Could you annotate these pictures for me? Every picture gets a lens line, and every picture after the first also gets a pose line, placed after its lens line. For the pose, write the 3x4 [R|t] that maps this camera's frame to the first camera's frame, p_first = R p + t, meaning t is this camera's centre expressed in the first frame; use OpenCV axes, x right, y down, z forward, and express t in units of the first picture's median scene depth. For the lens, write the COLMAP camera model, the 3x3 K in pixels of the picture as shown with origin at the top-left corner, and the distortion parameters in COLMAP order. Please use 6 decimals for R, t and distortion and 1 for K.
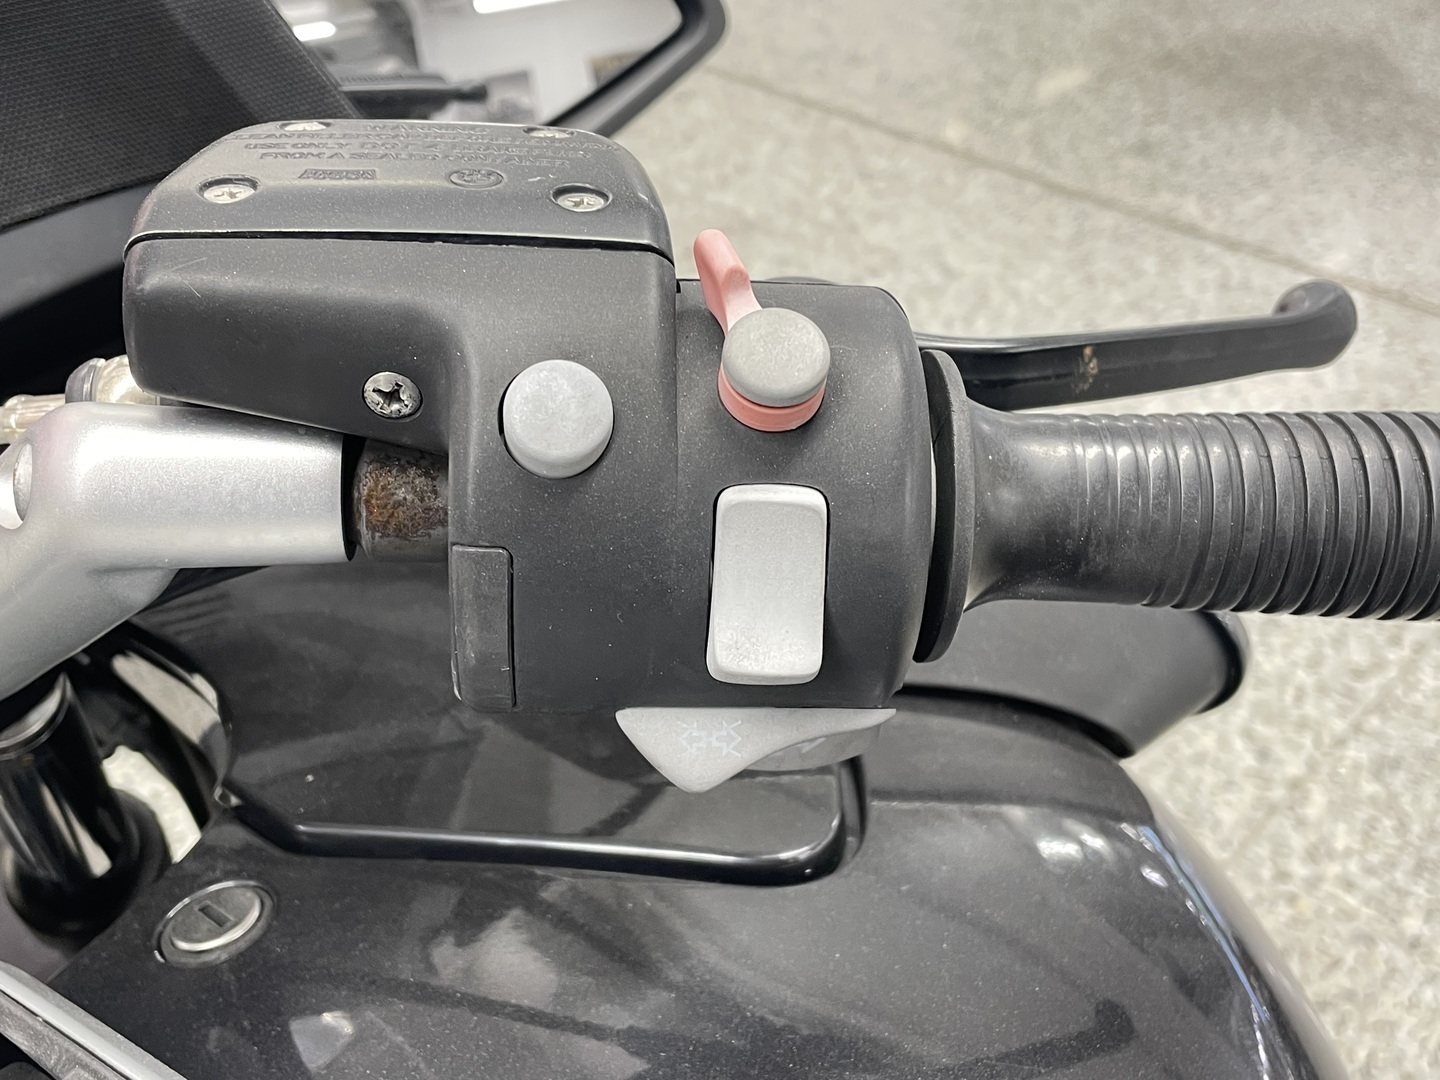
lens RADIAL K [[1547.2, 0, 719.0], [0, 1547.2, 537.6], [0, 0, 1]] dist [0.053640, 0.000000]
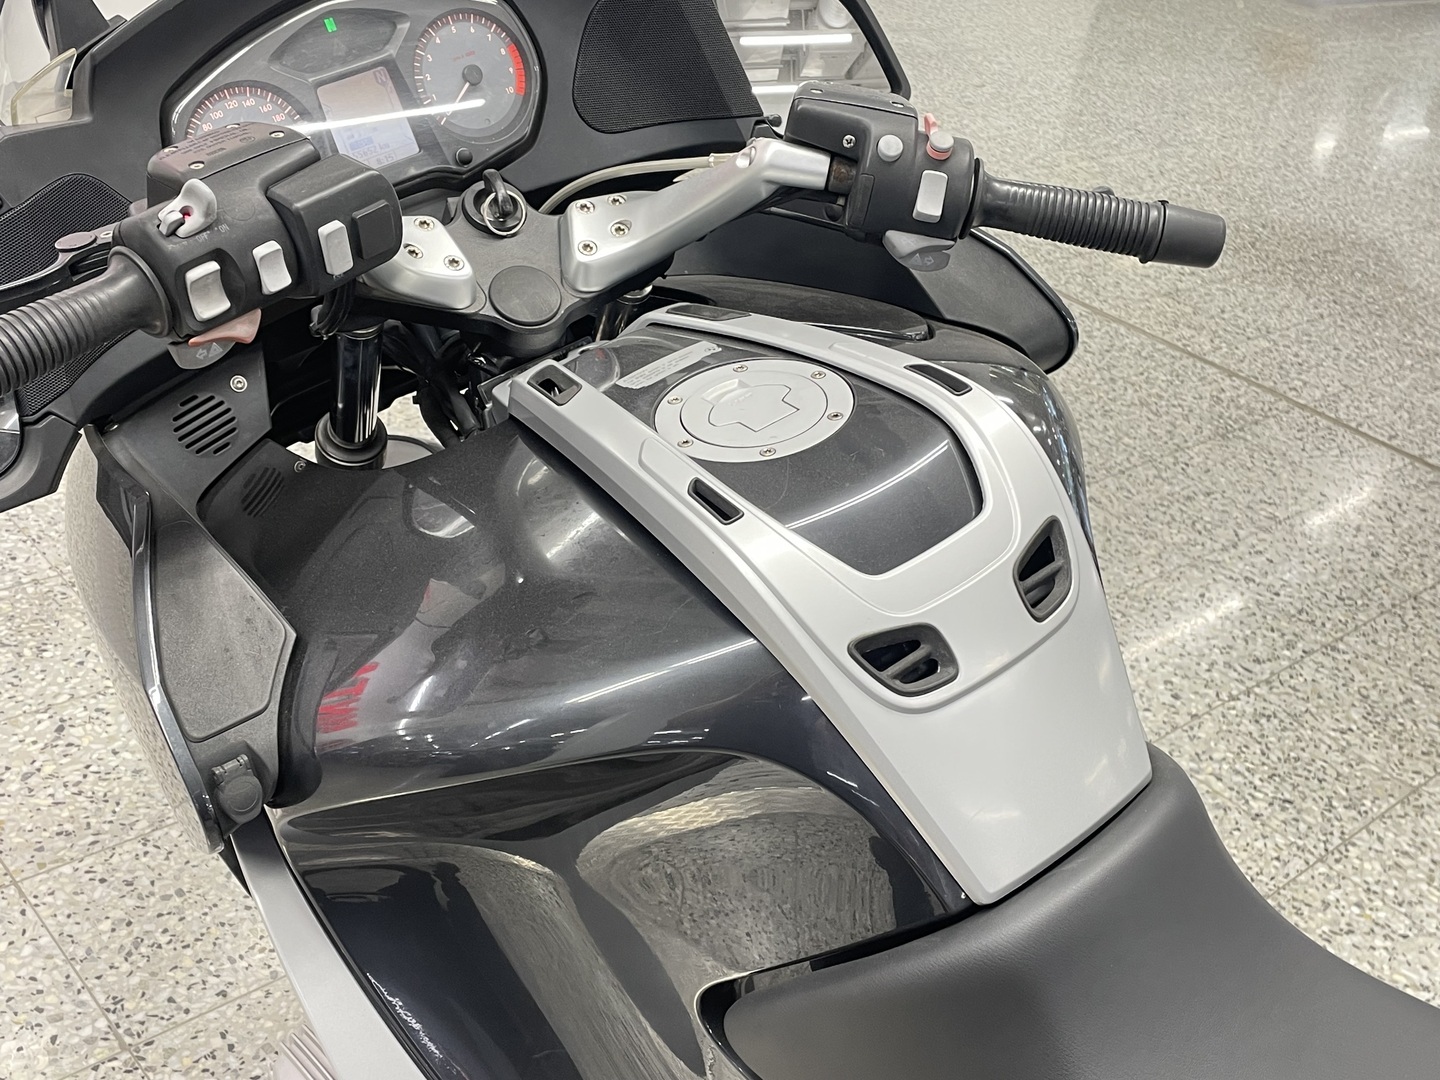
lens RADIAL K [[1547.2, 0, 720.1], [0, 1547.2, 541.3], [0, 0, 1]] dist [0.053640, 0.000000]
pose [[0.989114, 0.144953, -0.025349, -0.283782], [-0.146499, 0.986218, -0.076885, 1.323605], [0.013855, 0.079761, 0.996718, -3.064563]]
